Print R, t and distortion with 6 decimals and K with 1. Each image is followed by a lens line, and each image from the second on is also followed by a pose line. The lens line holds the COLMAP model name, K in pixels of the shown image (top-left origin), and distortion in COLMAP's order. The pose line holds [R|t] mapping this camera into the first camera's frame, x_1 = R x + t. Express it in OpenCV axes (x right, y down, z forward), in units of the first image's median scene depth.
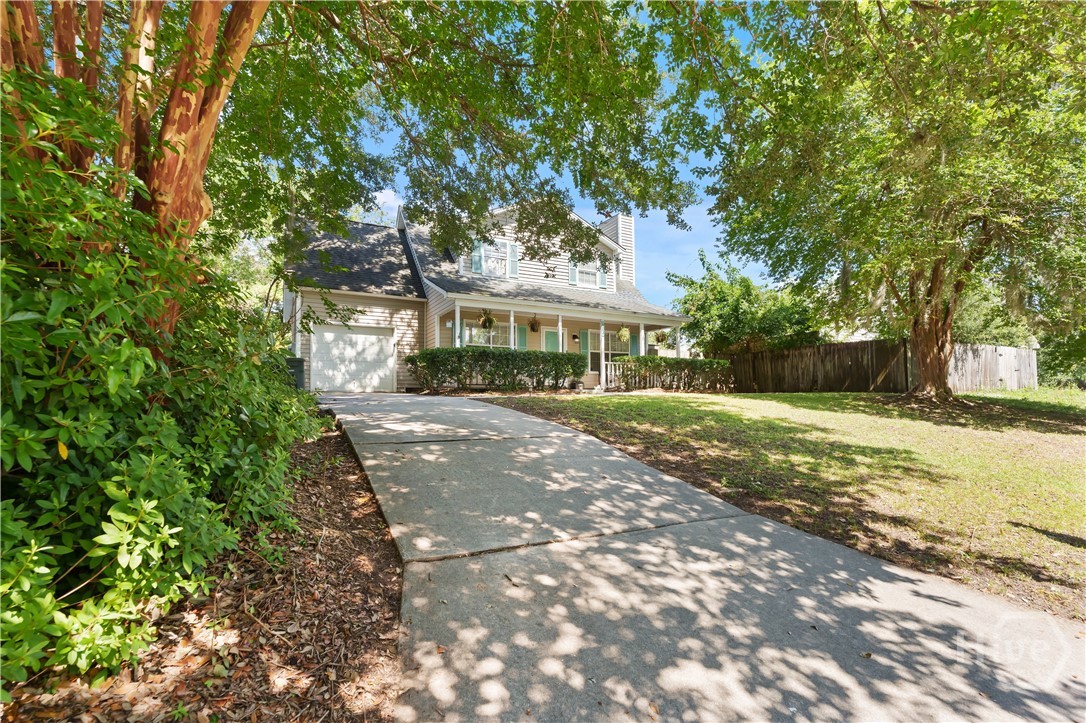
lens RADIAL K [[492.3, 0, 545.6], [0, 492.3, 391.7], [0, 0, 1]] dist [-0.000013, -0.000002]
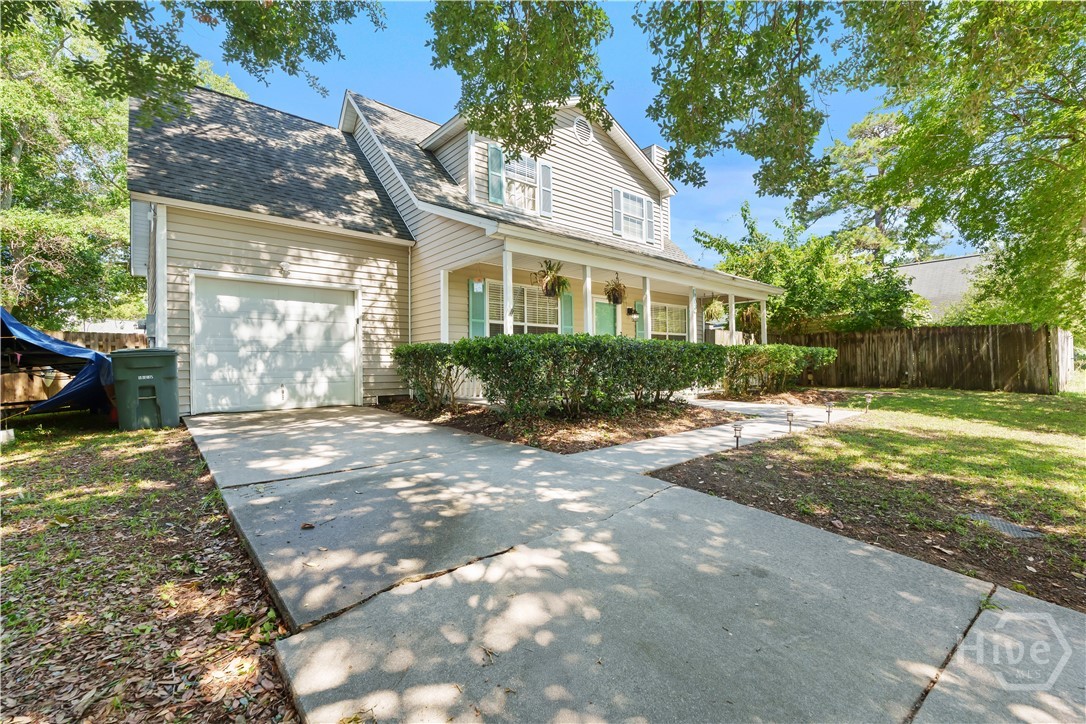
lens RADIAL K [[475.7, 0, 543.0], [0, 475.7, 362.0], [0, 0, 1]] dist [-0.013903, -0.000143]
pose [[0.975305, -0.002238, 0.220850, -0.217359], [-0.000517, 0.999923, 0.012413, -0.054538], [-0.220861, -0.012221, 0.975229, 0.422457]]
